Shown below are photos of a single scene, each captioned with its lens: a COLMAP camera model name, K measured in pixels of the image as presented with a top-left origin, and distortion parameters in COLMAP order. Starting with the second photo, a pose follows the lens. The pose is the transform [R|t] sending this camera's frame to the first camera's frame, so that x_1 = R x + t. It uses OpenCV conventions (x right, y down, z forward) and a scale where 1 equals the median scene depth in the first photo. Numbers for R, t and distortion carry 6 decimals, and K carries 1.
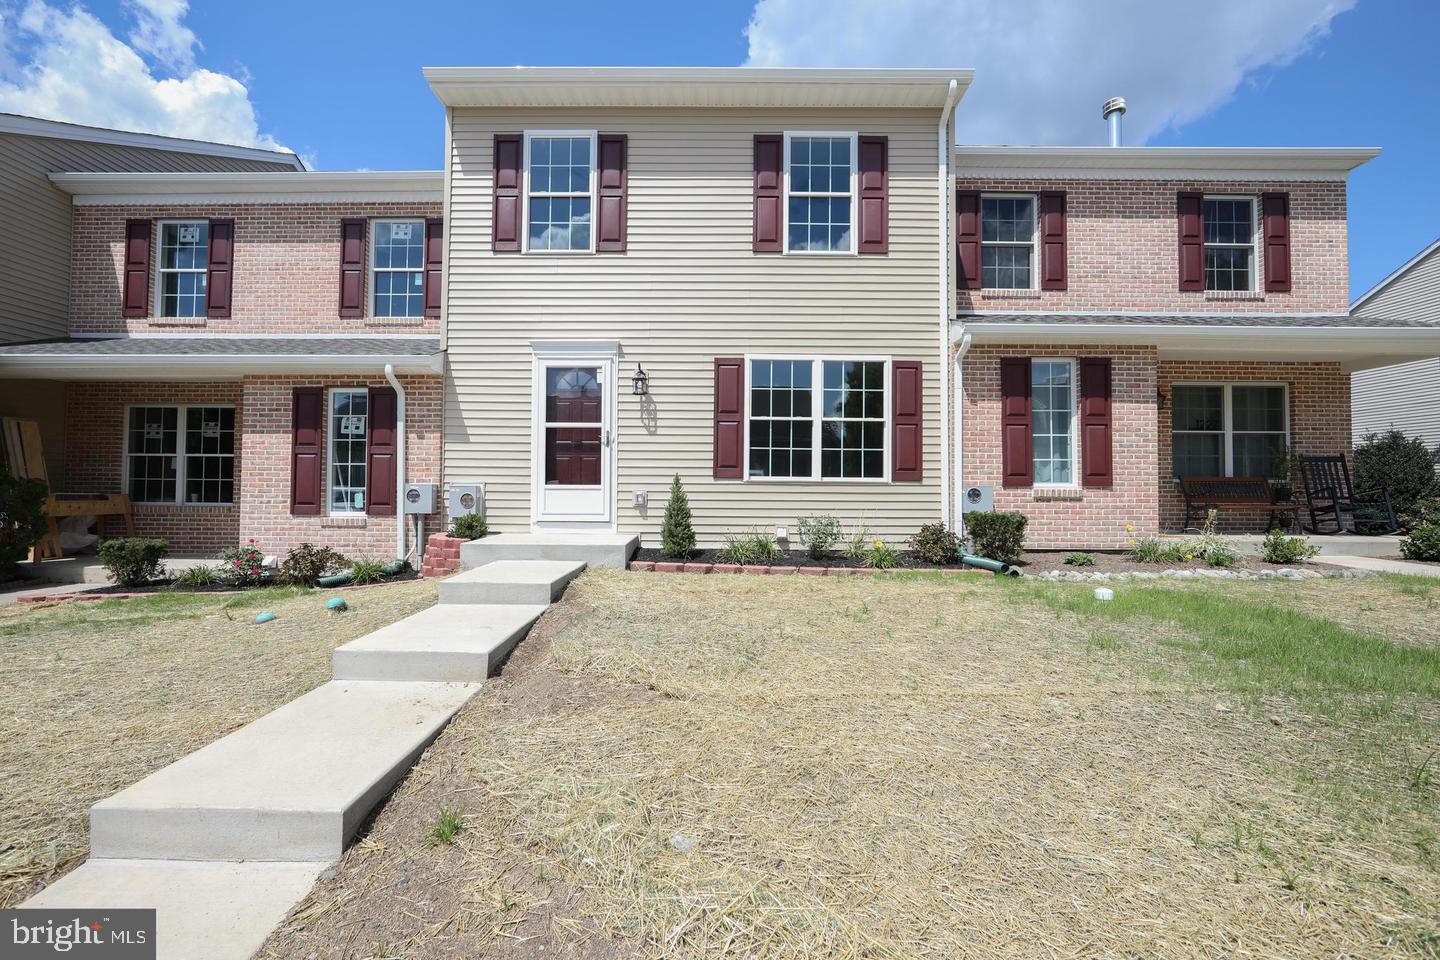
lens RADIAL K [[562.2, 0, 716.3], [0, 562.2, 479.9], [0, 0, 1]] dist [-0.010111, 0.000420]
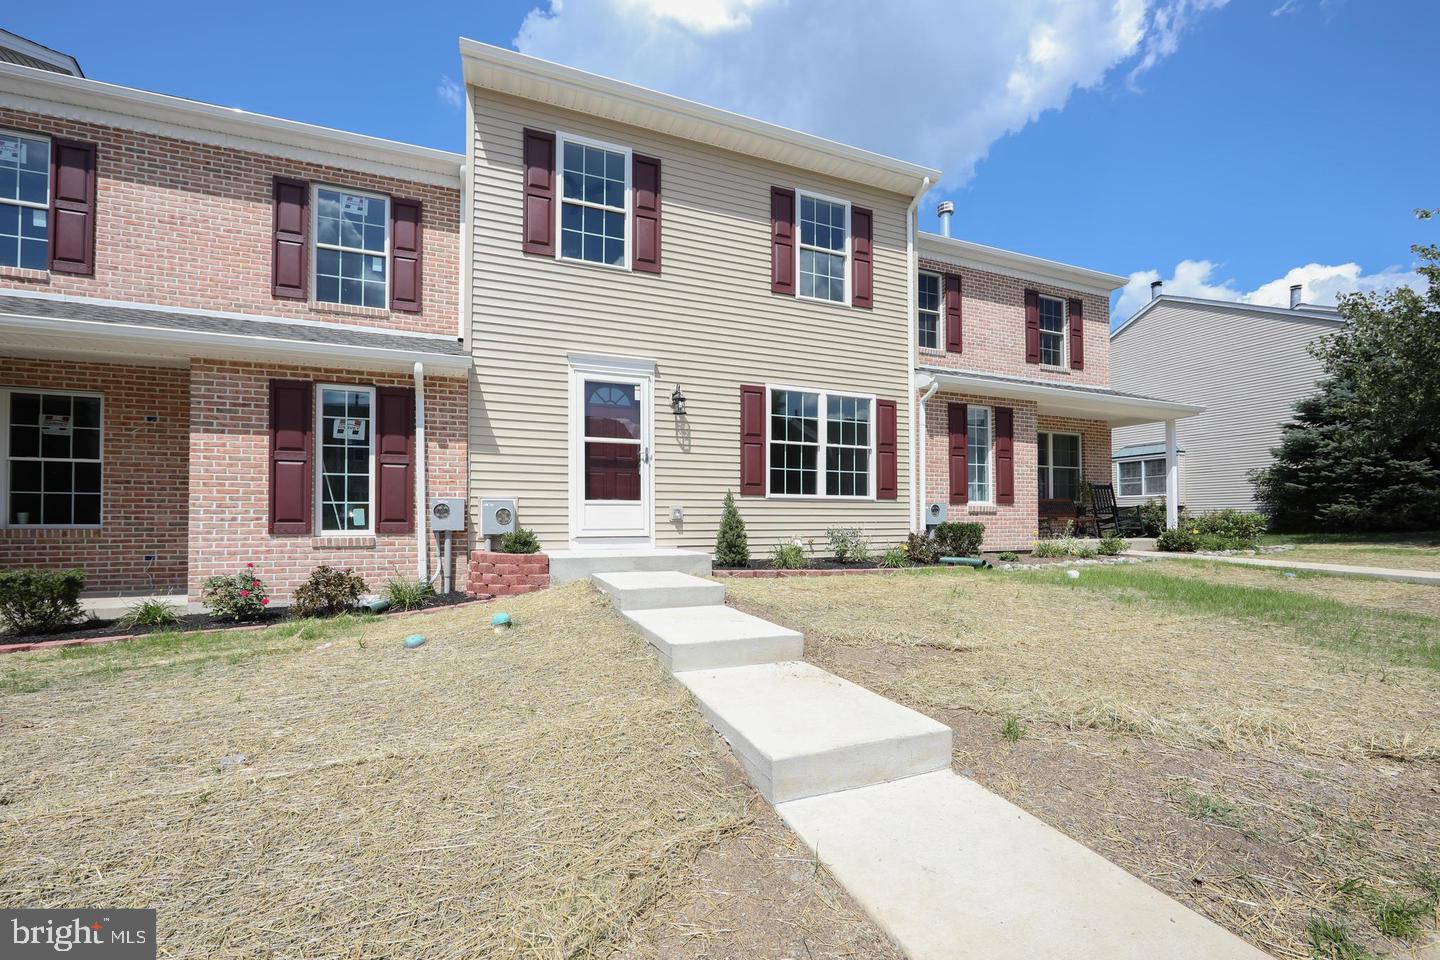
lens RADIAL K [[561.5, 0, 717.6], [0, 561.5, 514.0], [0, 0, 1]] dist [-0.009094, 0.000397]
pose [[0.931267, -0.002788, 0.364326, -0.443193], [-0.000812, 0.999952, 0.009728, 0.023505], [-0.364336, -0.009355, 0.931221, -0.000170]]
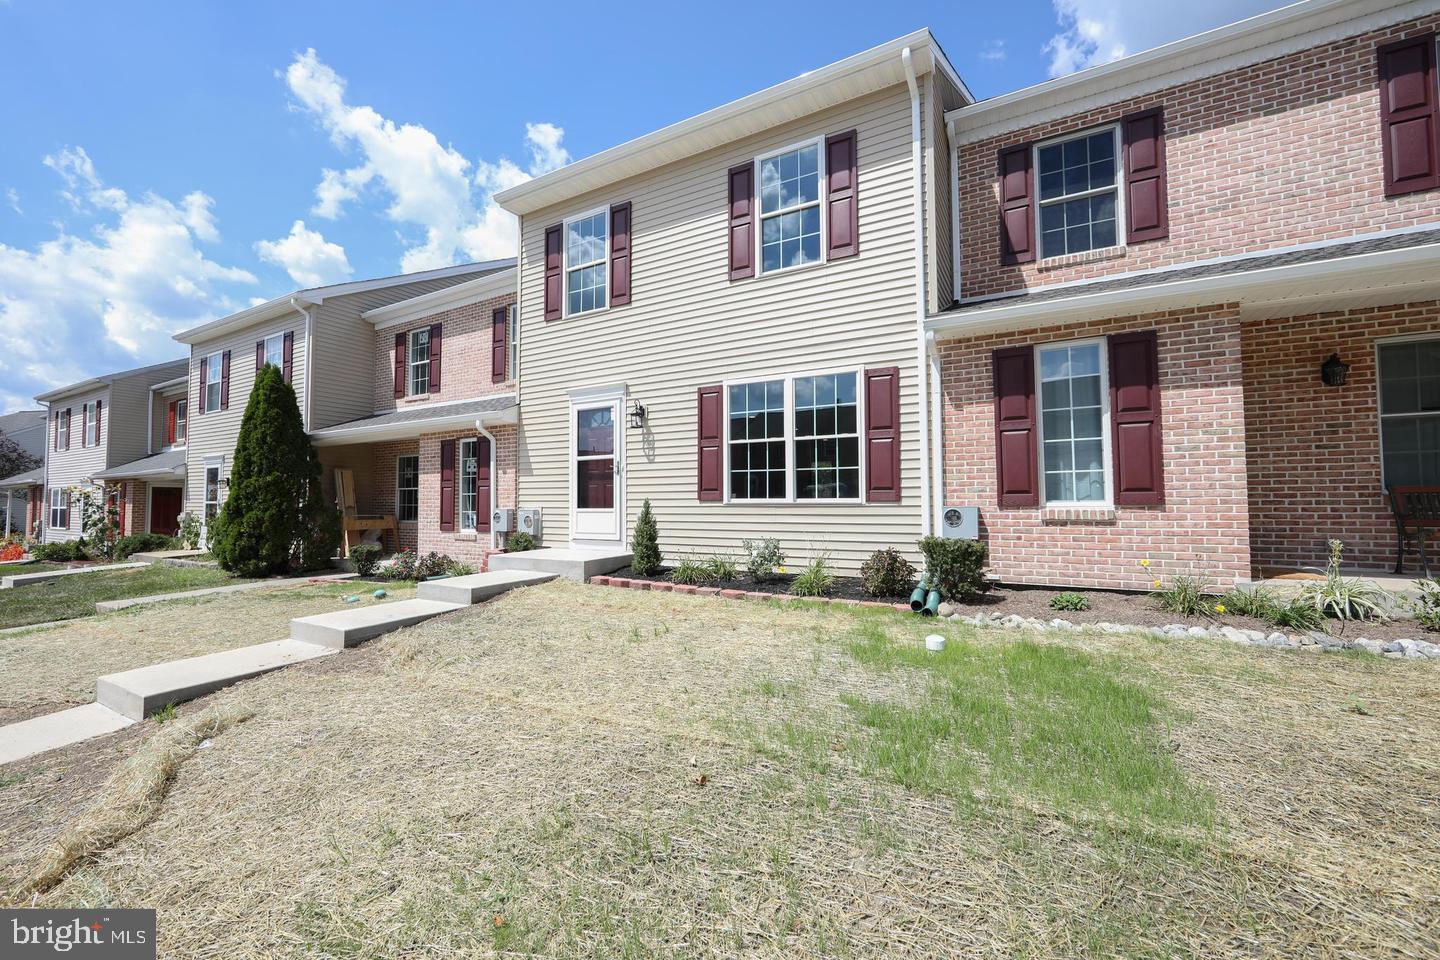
lens RADIAL K [[572.7, 0, 720.0], [0, 572.7, 480.0], [0, 0, 1]] dist [-0.014454, 0.003741]
pose [[0.877819, -0.030738, -0.478005, 0.545812], [0.021707, 0.999466, -0.024407, -0.015485], [0.478500, 0.011049, 0.878018, 0.071766]]
